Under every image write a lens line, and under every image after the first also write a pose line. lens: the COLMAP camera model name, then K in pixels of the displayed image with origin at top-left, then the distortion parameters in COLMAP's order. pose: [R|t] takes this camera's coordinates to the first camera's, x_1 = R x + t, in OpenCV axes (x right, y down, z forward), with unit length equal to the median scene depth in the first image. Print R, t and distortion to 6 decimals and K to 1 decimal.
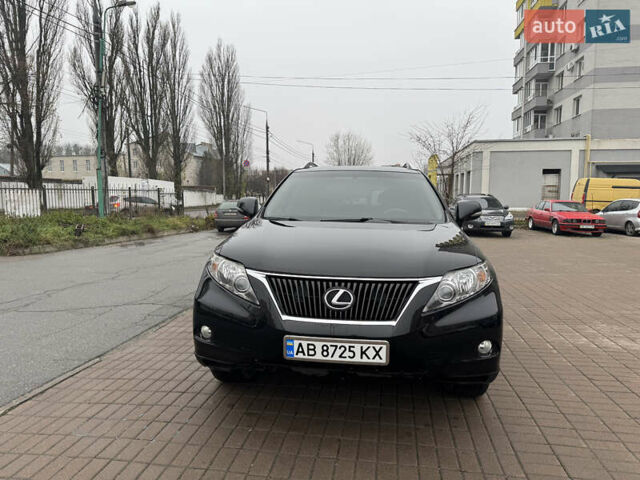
lens RADIAL K [[447.3, 0, 322.6], [0, 447.3, 240.3], [0, 0, 1]] dist [0.054220, -0.064570]
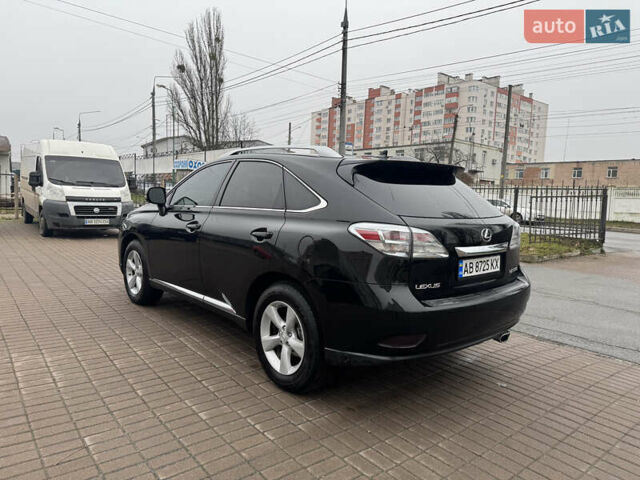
lens RADIAL K [[447.3, 0, 323.1], [0, 447.3, 242.8], [0, 0, 1]] dist [0.054220, -0.064570]
pose [[-0.667821, 0.040547, -0.743217, 0.097479], [-0.115225, 0.980846, 0.157047, -0.019344], [0.735349, 0.190517, -0.650358, 0.225331]]
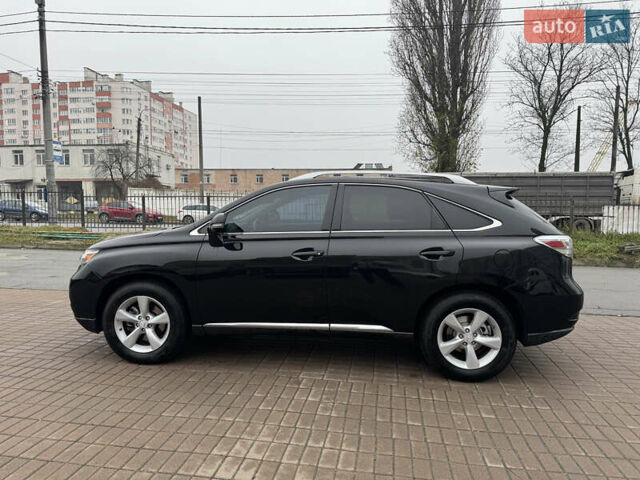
lens RADIAL K [[447.3, 0, 320.4], [0, 447.3, 239.5], [0, 0, 1]] dist [0.054220, -0.064570]
pose [[0.000652, 0.060269, -0.998182, 0.139926], [-0.101946, 0.992986, 0.059889, -0.011827], [0.994790, 0.101722, 0.006792, 0.129576]]
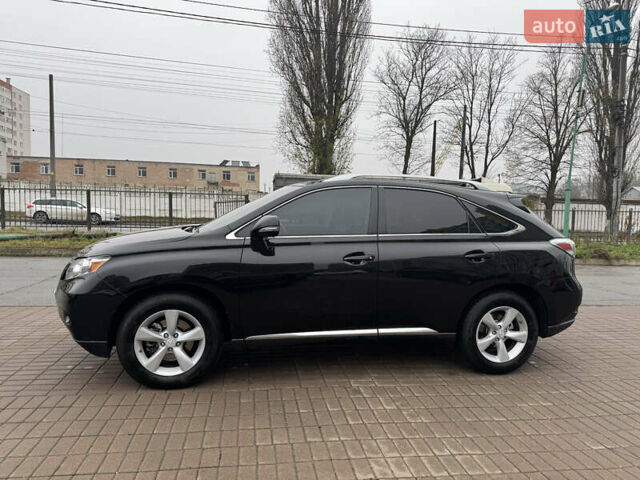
lens RADIAL K [[447.3, 0, 319.9], [0, 447.3, 243.7], [0, 0, 1]] dist [0.054220, -0.064570]
pose [[0.305532, 0.071695, -0.949479, 0.128937], [-0.113267, 0.992818, 0.038520, -0.008076], [0.945421, 0.095775, 0.311458, 0.087391]]
